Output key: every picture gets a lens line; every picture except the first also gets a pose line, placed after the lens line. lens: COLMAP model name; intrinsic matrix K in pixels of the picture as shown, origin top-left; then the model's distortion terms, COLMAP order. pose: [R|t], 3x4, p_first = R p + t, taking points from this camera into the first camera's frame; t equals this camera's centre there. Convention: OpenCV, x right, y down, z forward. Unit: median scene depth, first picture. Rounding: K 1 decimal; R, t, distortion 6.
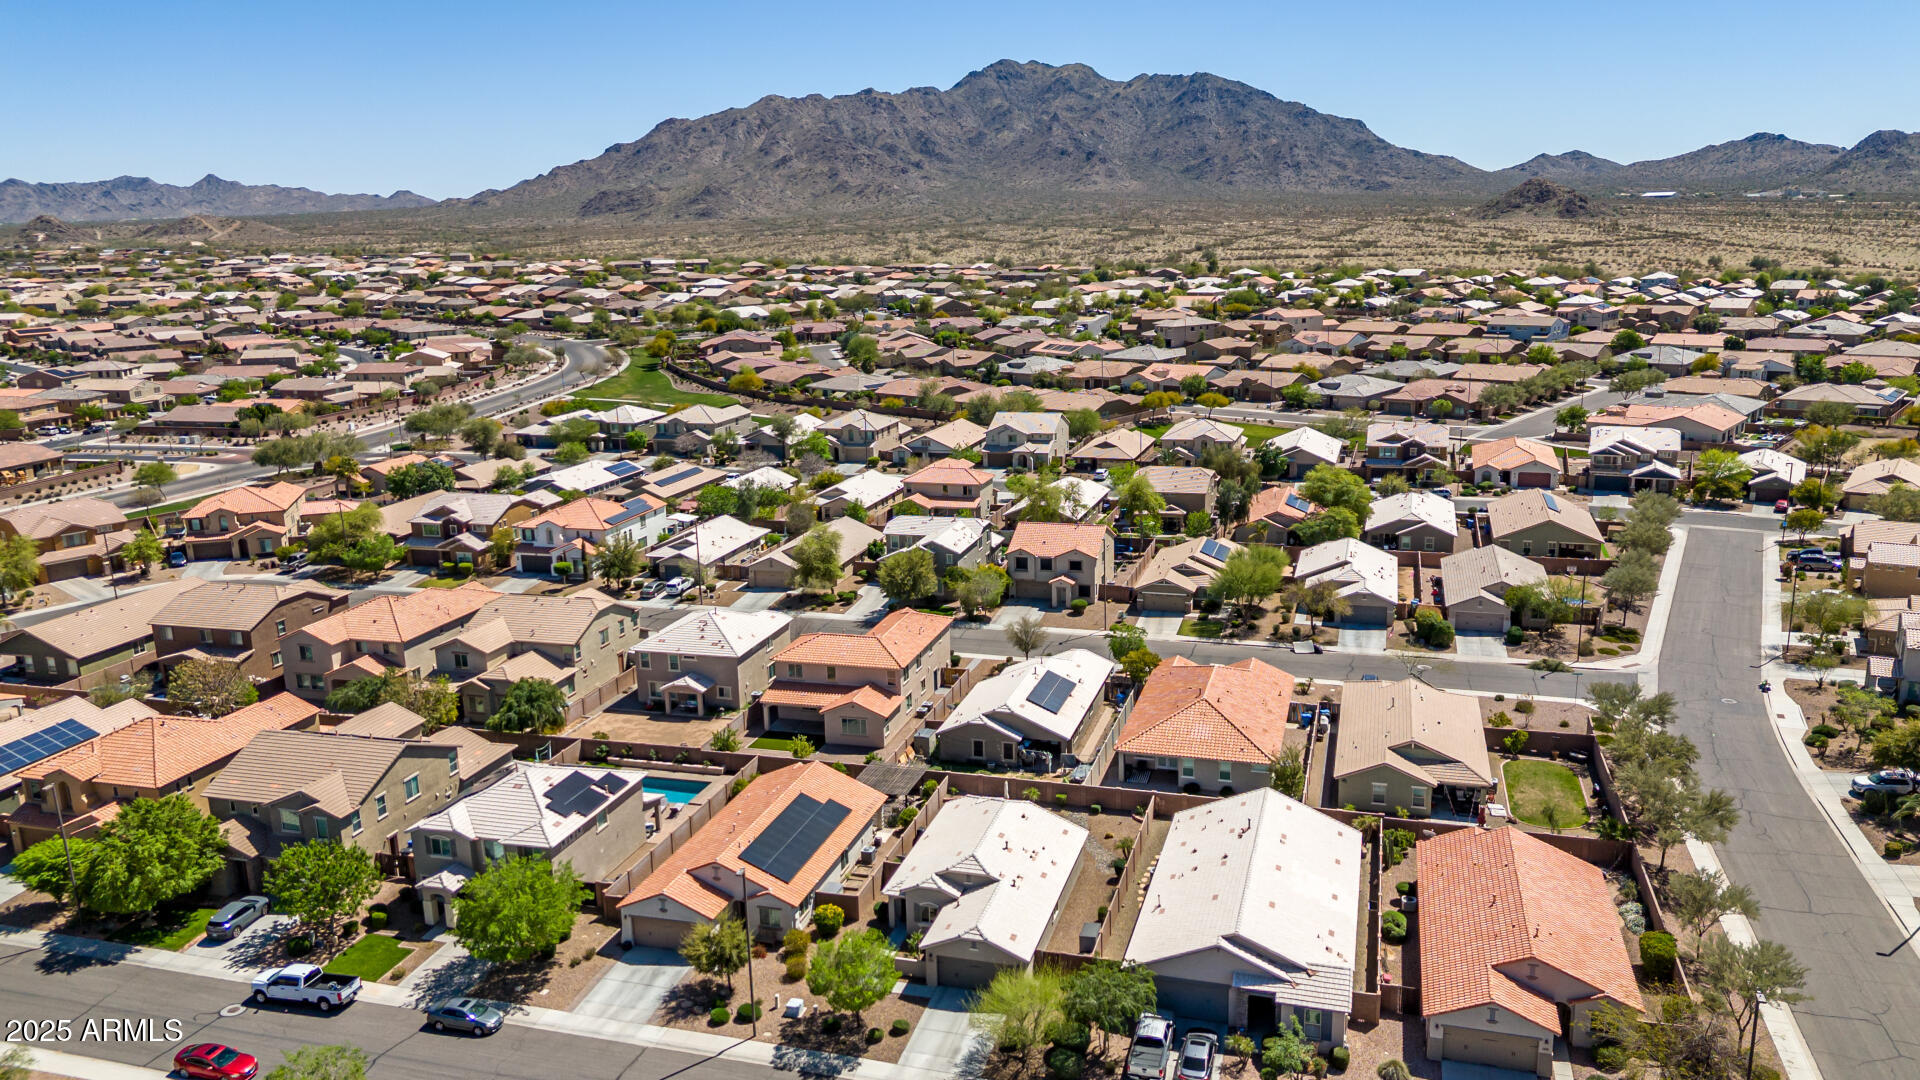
lens RADIAL K [[1433.8, 0, 951.5], [0, 1433.8, 547.2], [0, 0, 1]] dist [0.083262, -0.088383]
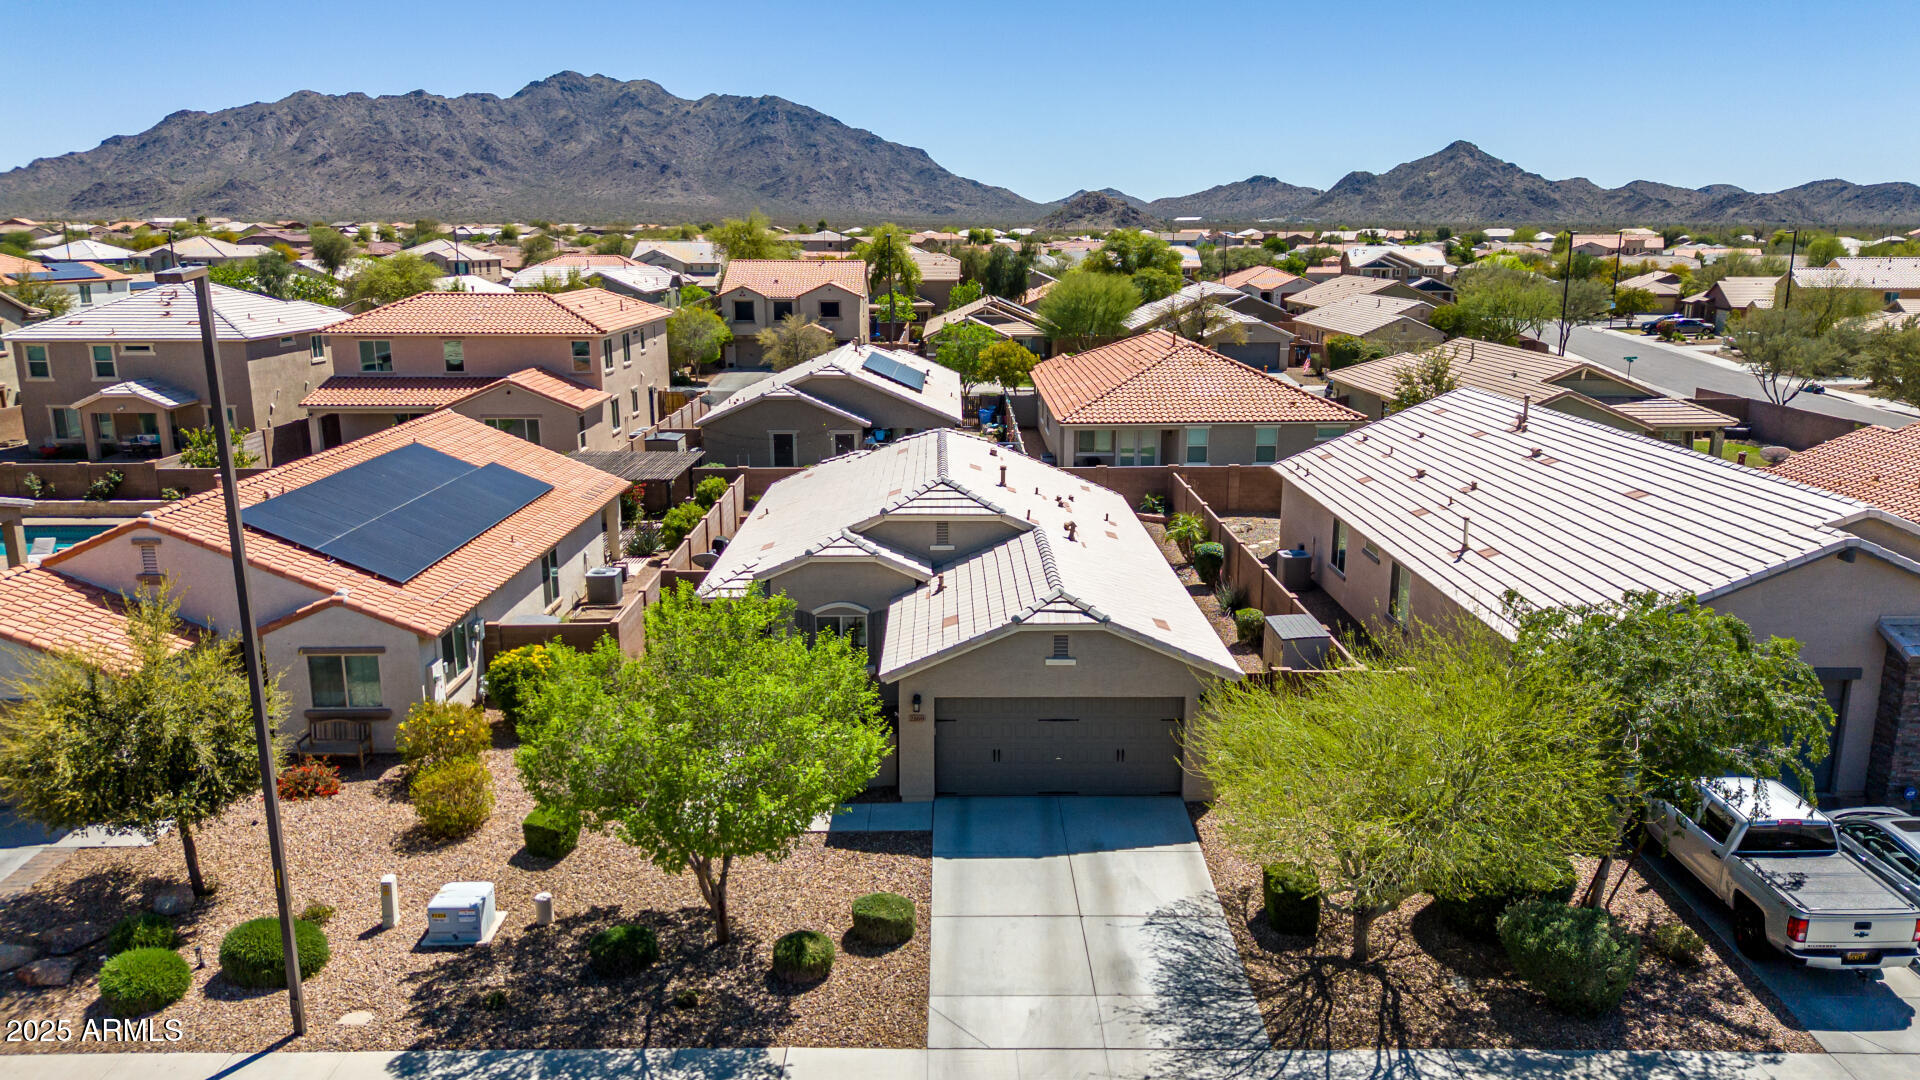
lens RADIAL K [[1379.2, 0, 953.1], [0, 1379.2, 549.7], [0, 0, 1]] dist [0.075849, -0.075399]
pose [[0.955124, -0.042561, 0.293134, -0.056482], [0.049422, 0.998649, -0.016036, 0.155221], [-0.292055, 0.029803, 0.955937, 0.432094]]
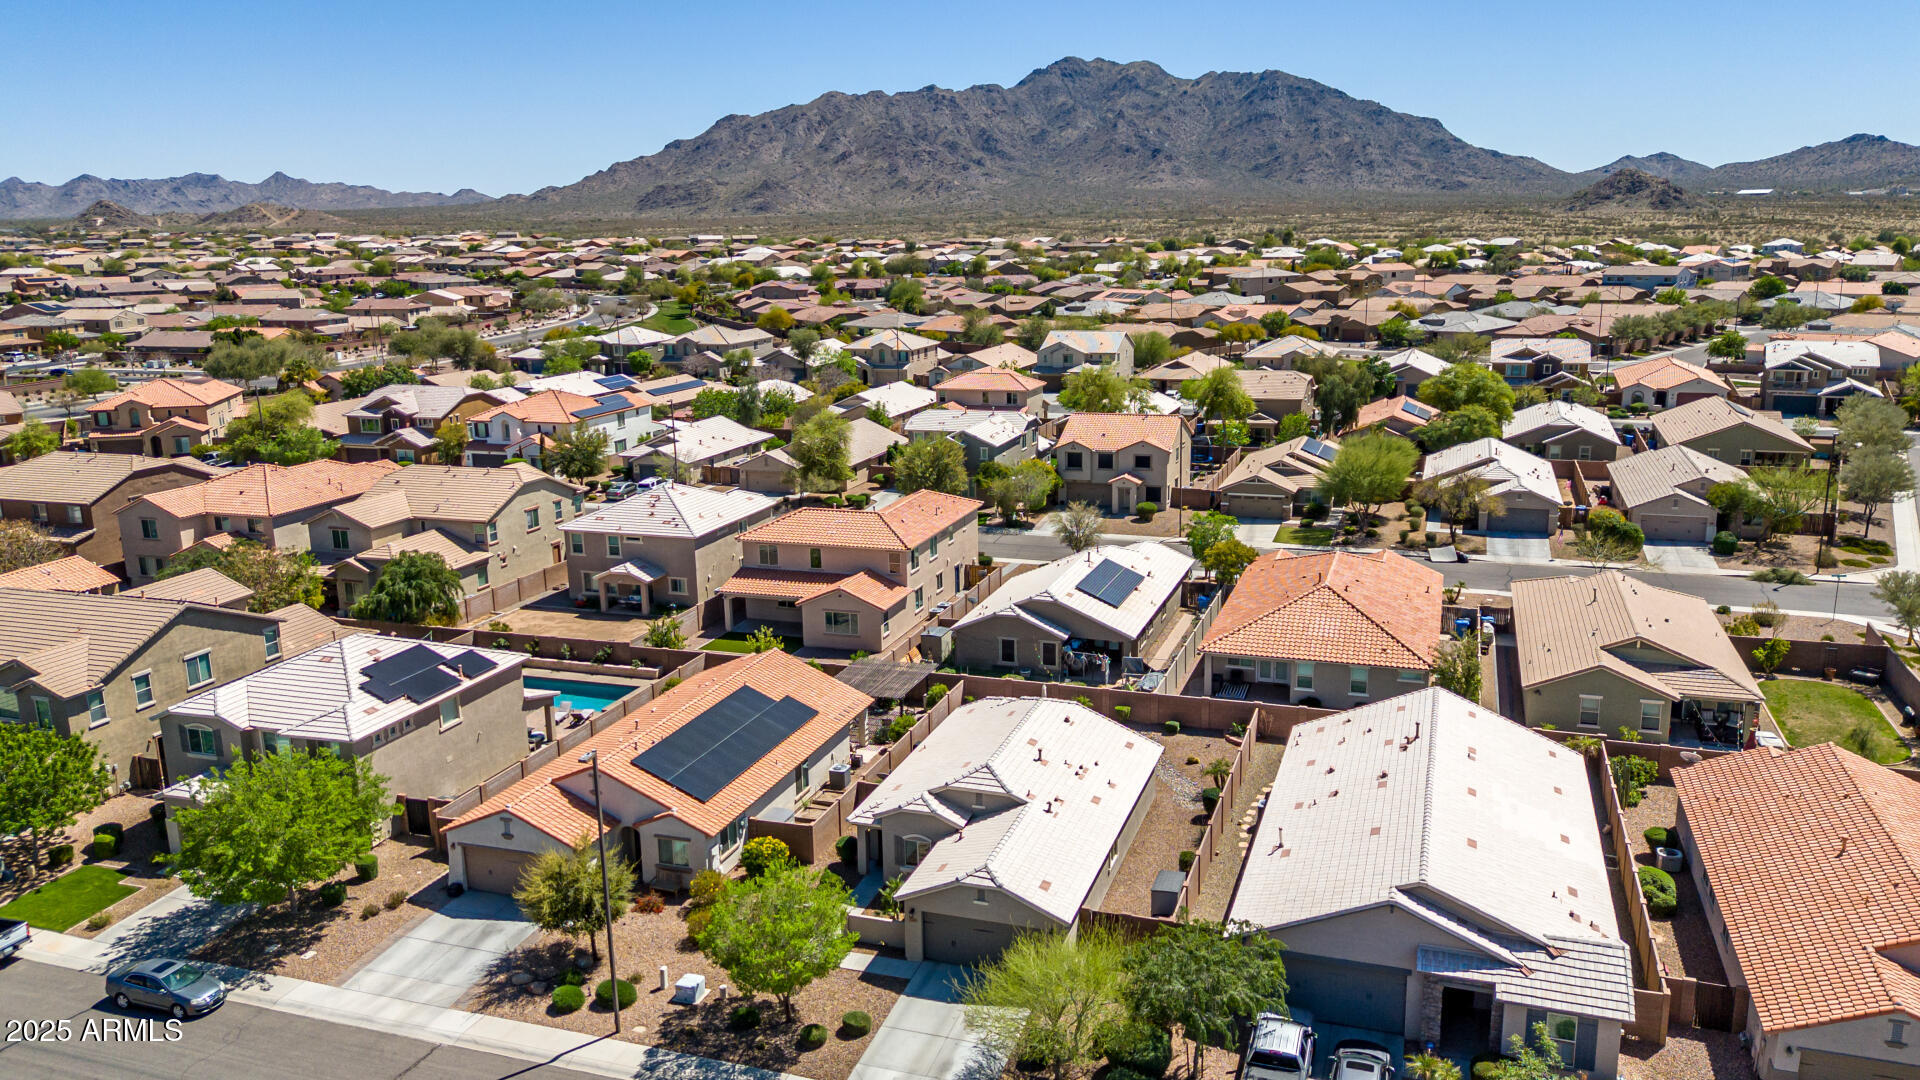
lens RADIAL K [[1433.8, 0, 951.5], [0, 1433.8, 547.2], [0, 0, 1]] dist [0.083262, -0.088383]
pose [[0.999063, 0.017094, -0.039767, 0.014946], [-0.017495, 0.999799, -0.009769, 0.079759], [0.039592, 0.010455, 0.999161, 0.228735]]
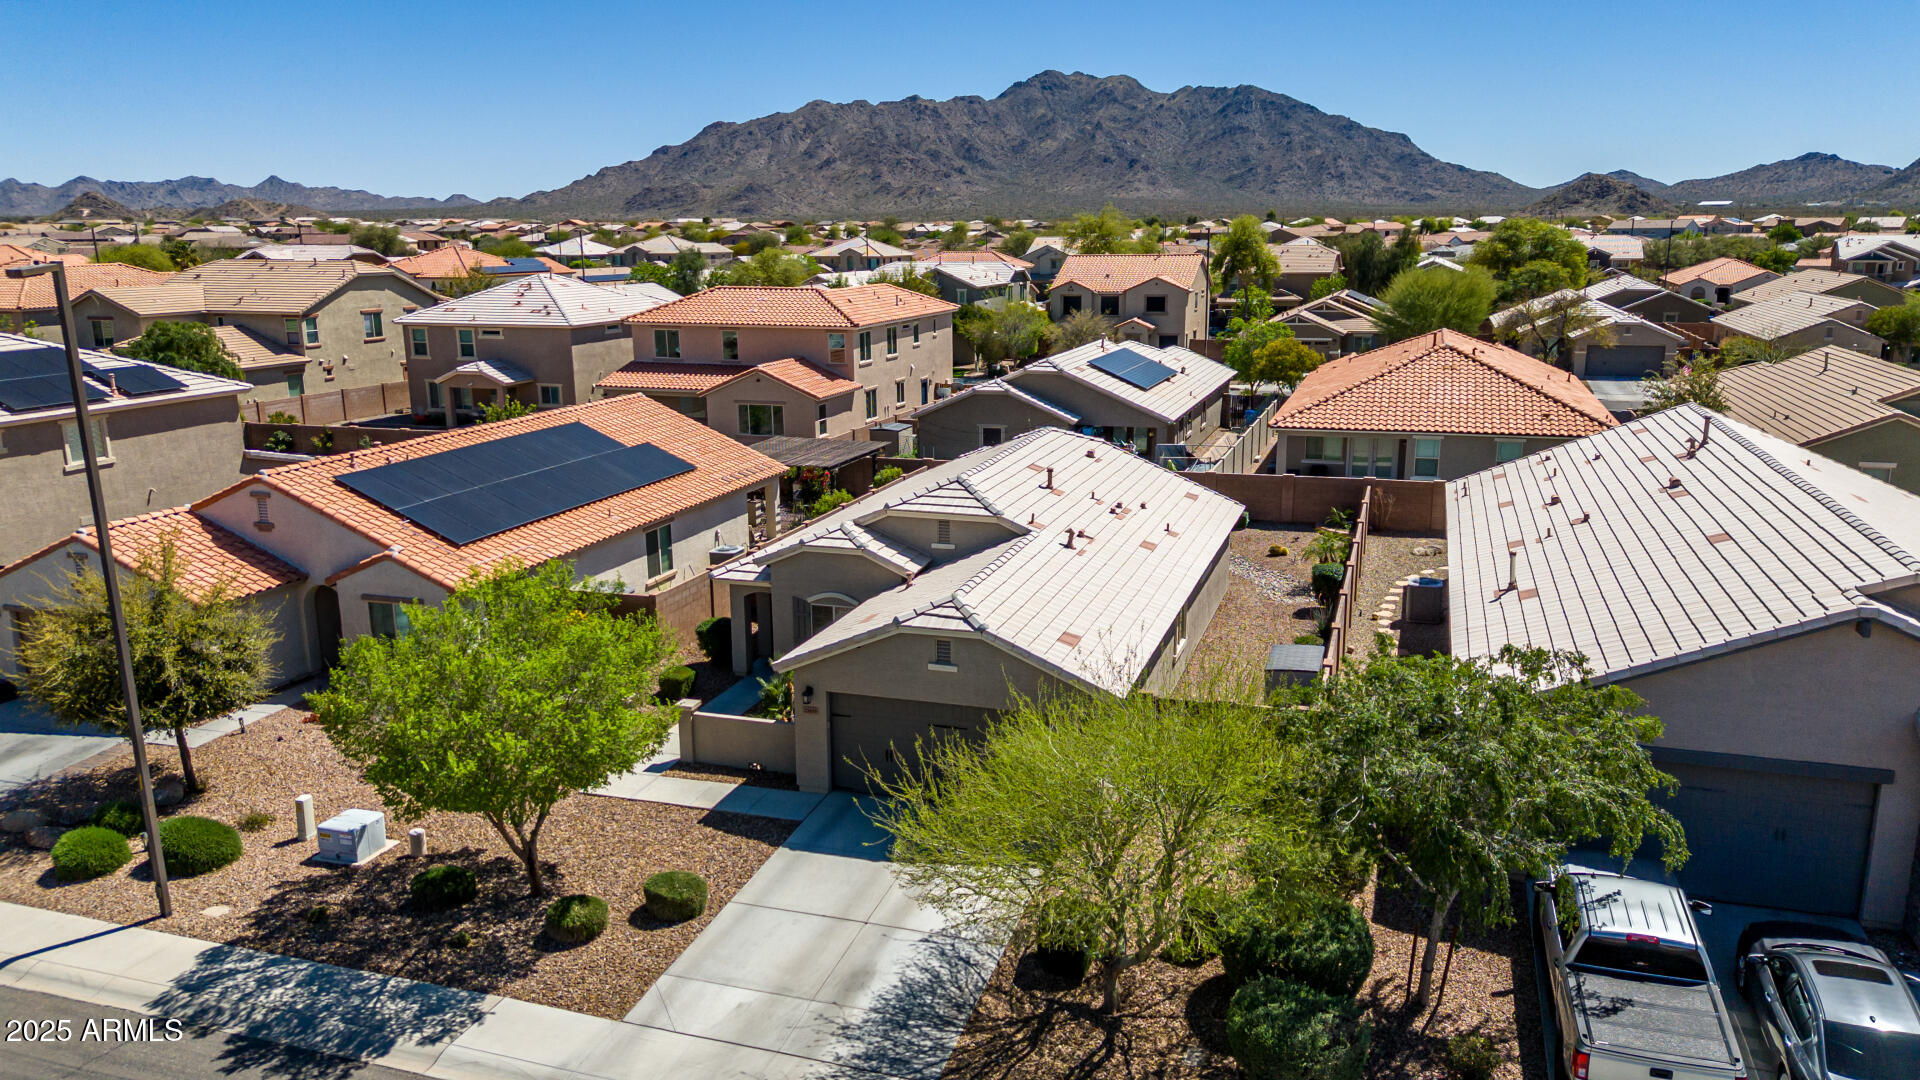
lens RADIAL K [[1379.2, 0, 953.1], [0, 1379.2, 549.7], [0, 0, 1]] dist [0.075849, -0.075399]
pose [[0.999410, 0.024361, -0.024210, 0.014597], [-0.024727, 0.999583, -0.014925, 0.155073], [0.023836, 0.015515, 0.999595, 0.422964]]
